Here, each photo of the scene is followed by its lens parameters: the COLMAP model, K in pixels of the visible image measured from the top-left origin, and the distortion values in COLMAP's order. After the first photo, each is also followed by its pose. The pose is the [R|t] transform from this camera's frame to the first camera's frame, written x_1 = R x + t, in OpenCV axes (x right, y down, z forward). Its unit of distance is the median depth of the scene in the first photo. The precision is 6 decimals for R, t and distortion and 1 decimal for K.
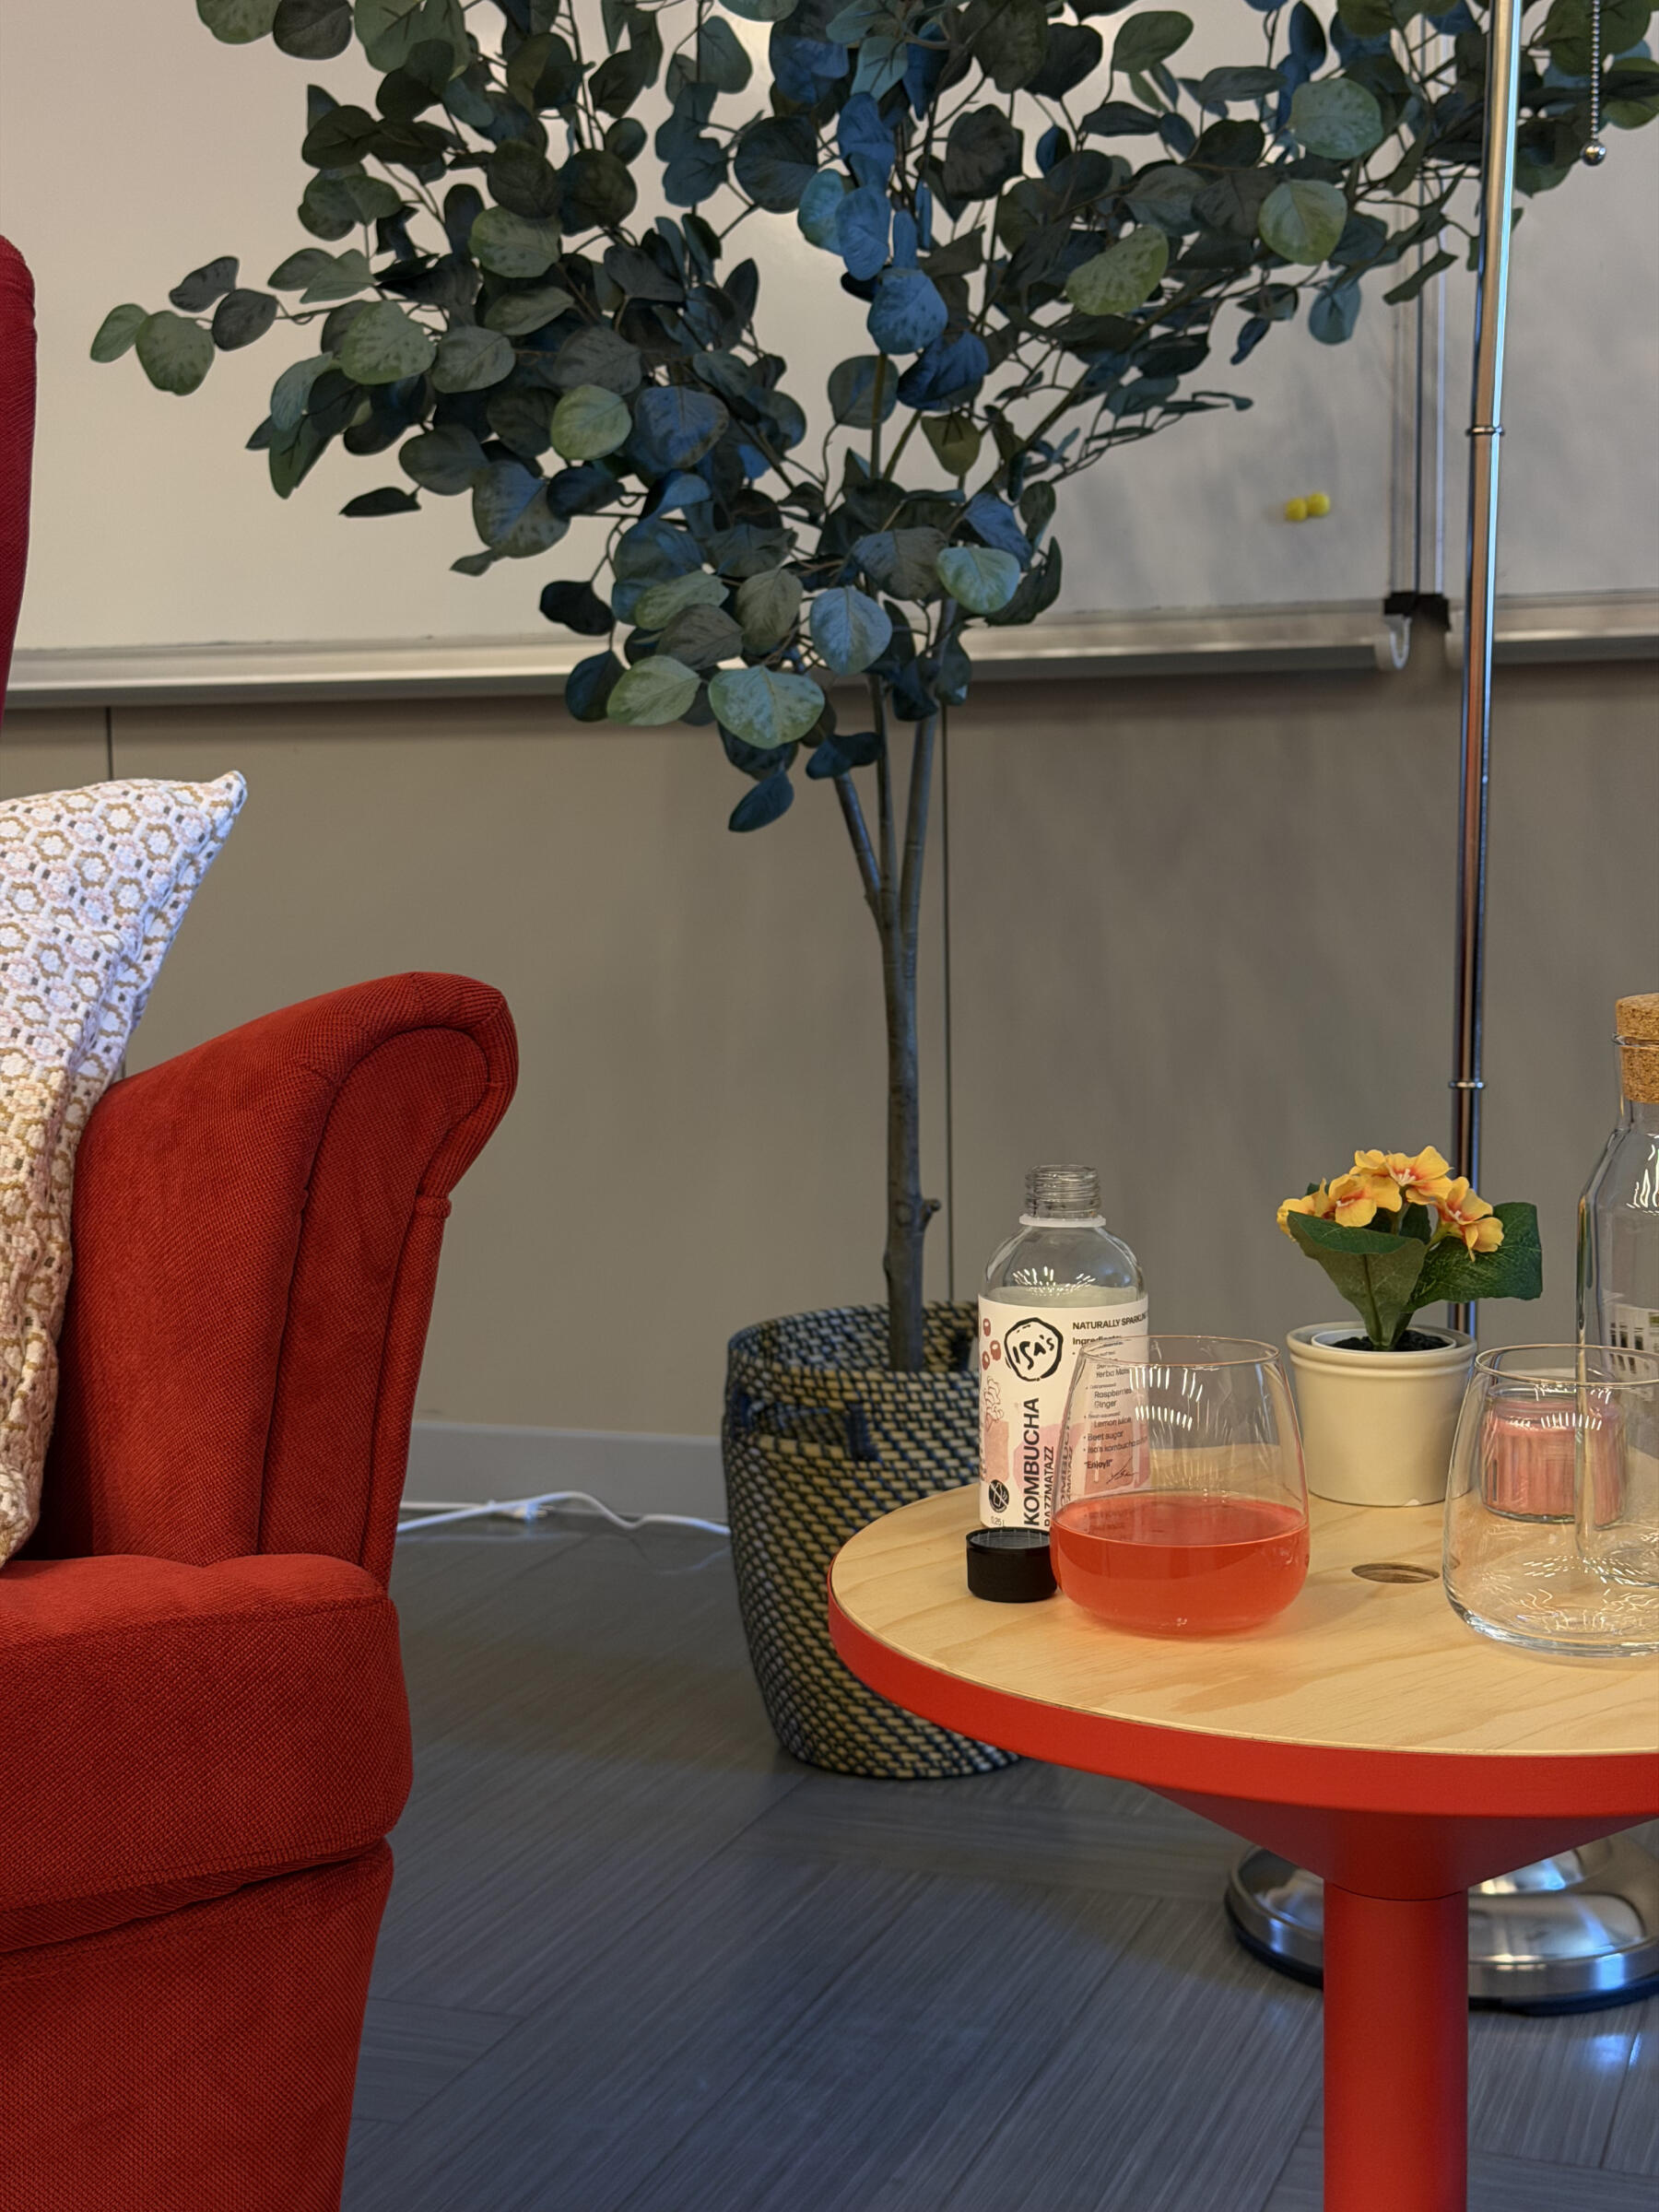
lens RADIAL K [[3125.7, 0, 747.4], [0, 3125.7, 1101.9], [0, 0, 1]] dist [0.170112, -0.090308]
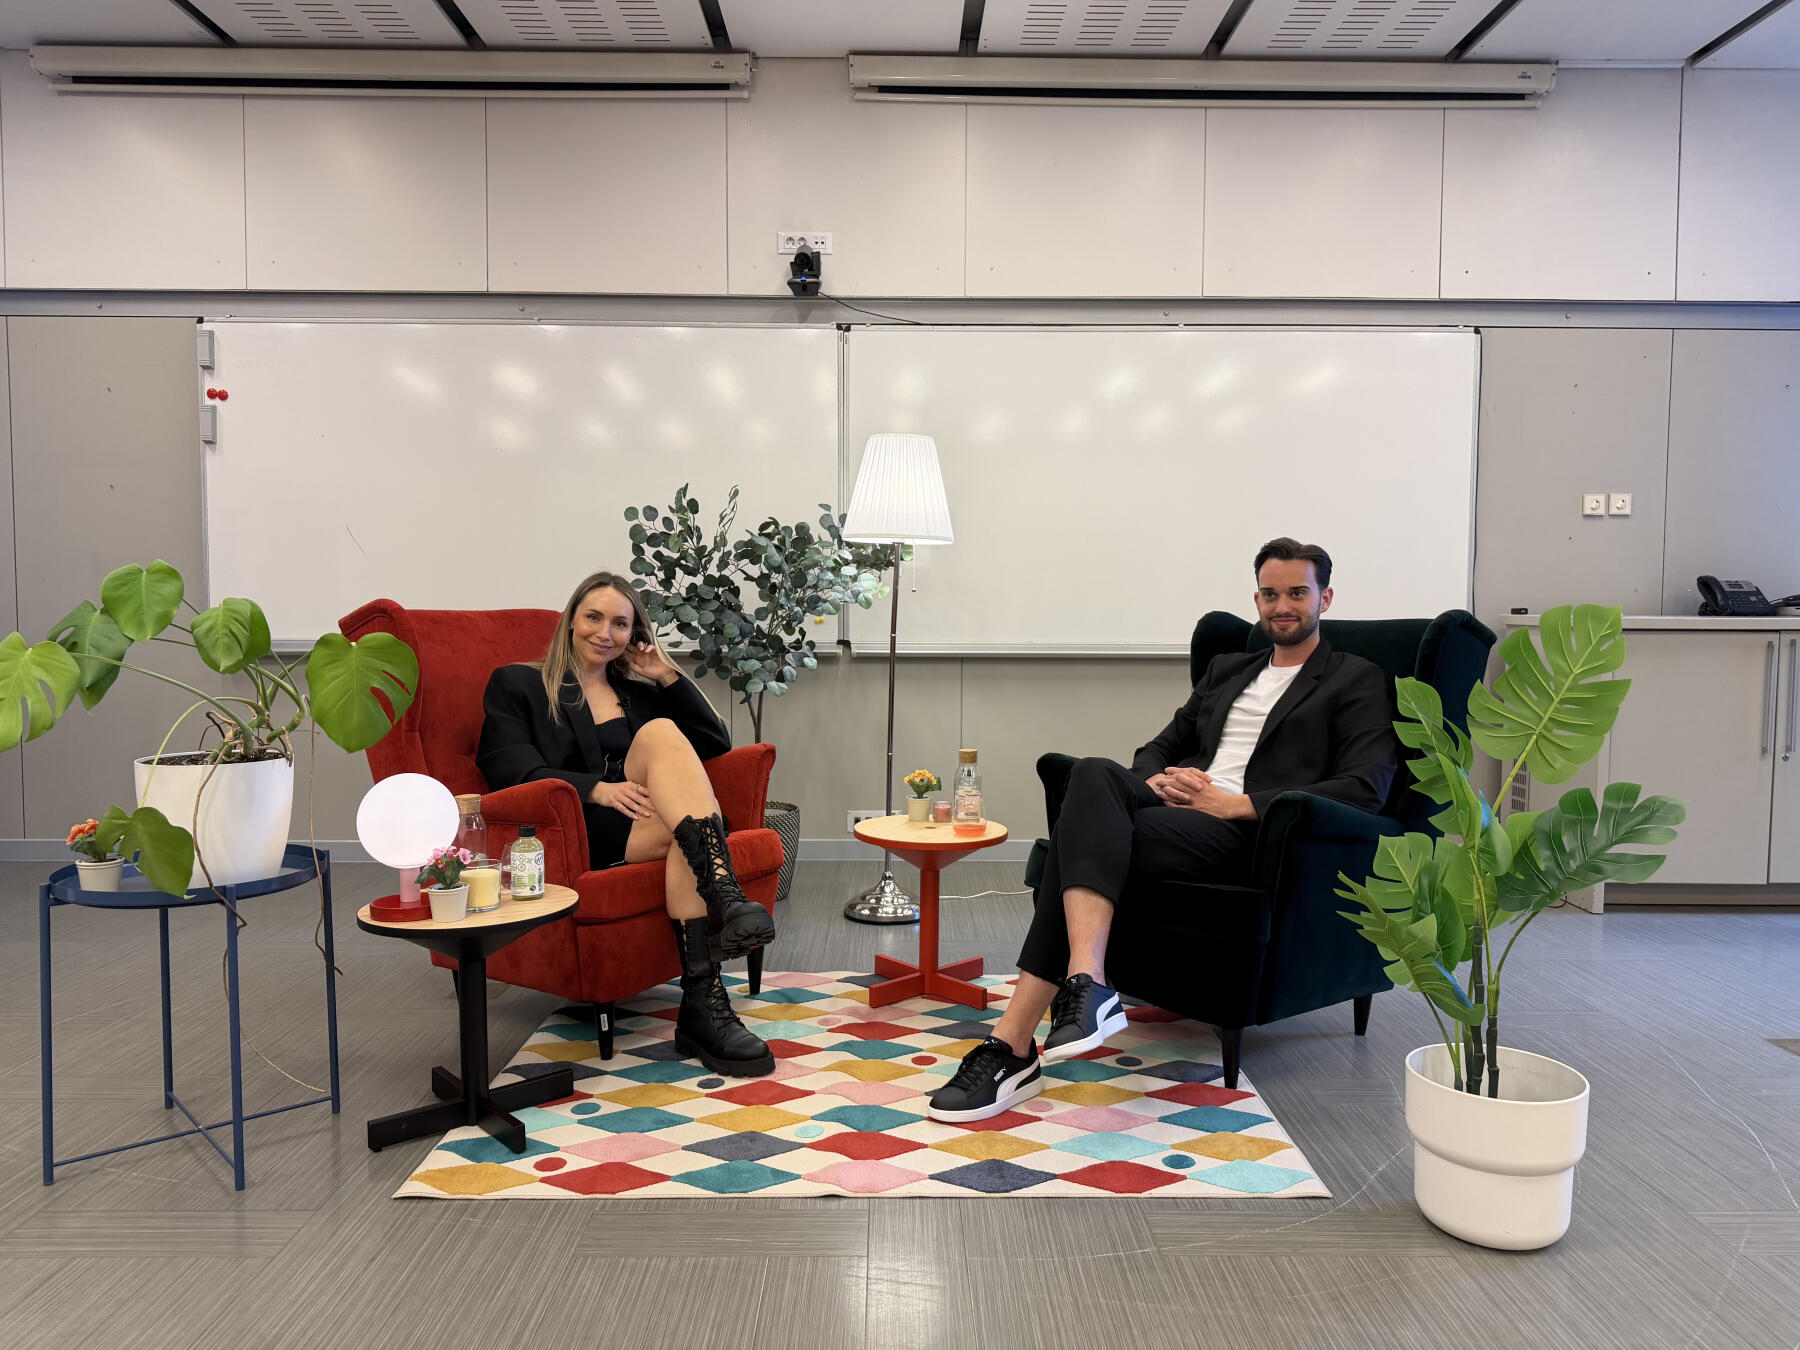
lens RADIAL K [[1287.7, 0, 900.0], [0, 1287.7, 675.0], [0, 0, 1]] dist [0.090987, -0.081455]
pose [[0.933298, 0.002191, 0.359096, -0.469714], [0.012506, 0.999177, -0.038598, -0.048228], [-0.358884, 0.040515, 0.932502, -0.933550]]
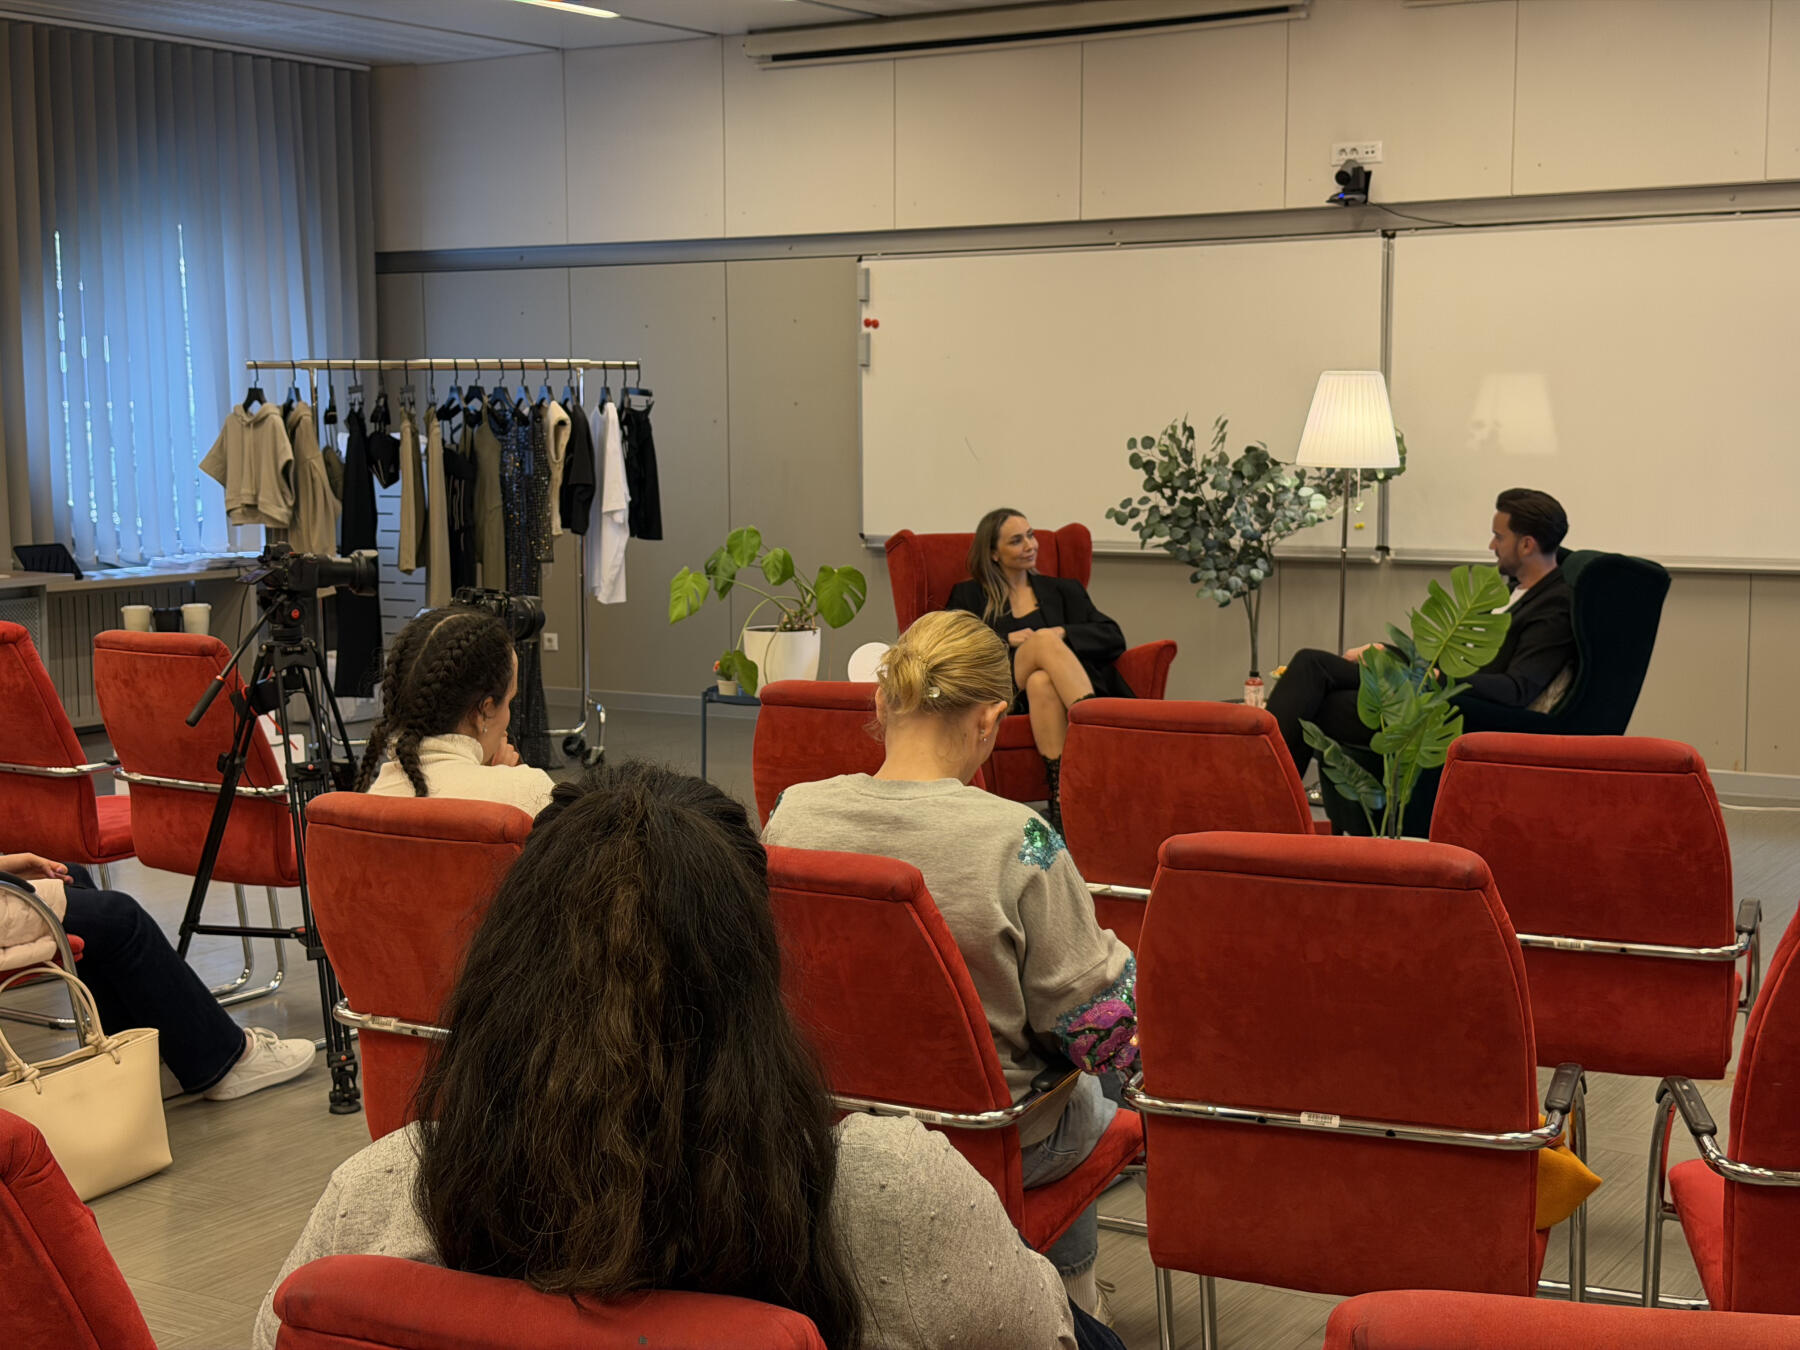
lens RADIAL K [[2543.5, 0, 900.0], [0, 2543.5, 675.0], [0, 0, 1]] dist [0.170112, -0.090308]
pose [[0.981888, 0.028321, -0.187332, 0.280375], [-0.024804, 0.999470, 0.021095, -0.045269], [0.187830, -0.016066, 0.982070, -3.427360]]
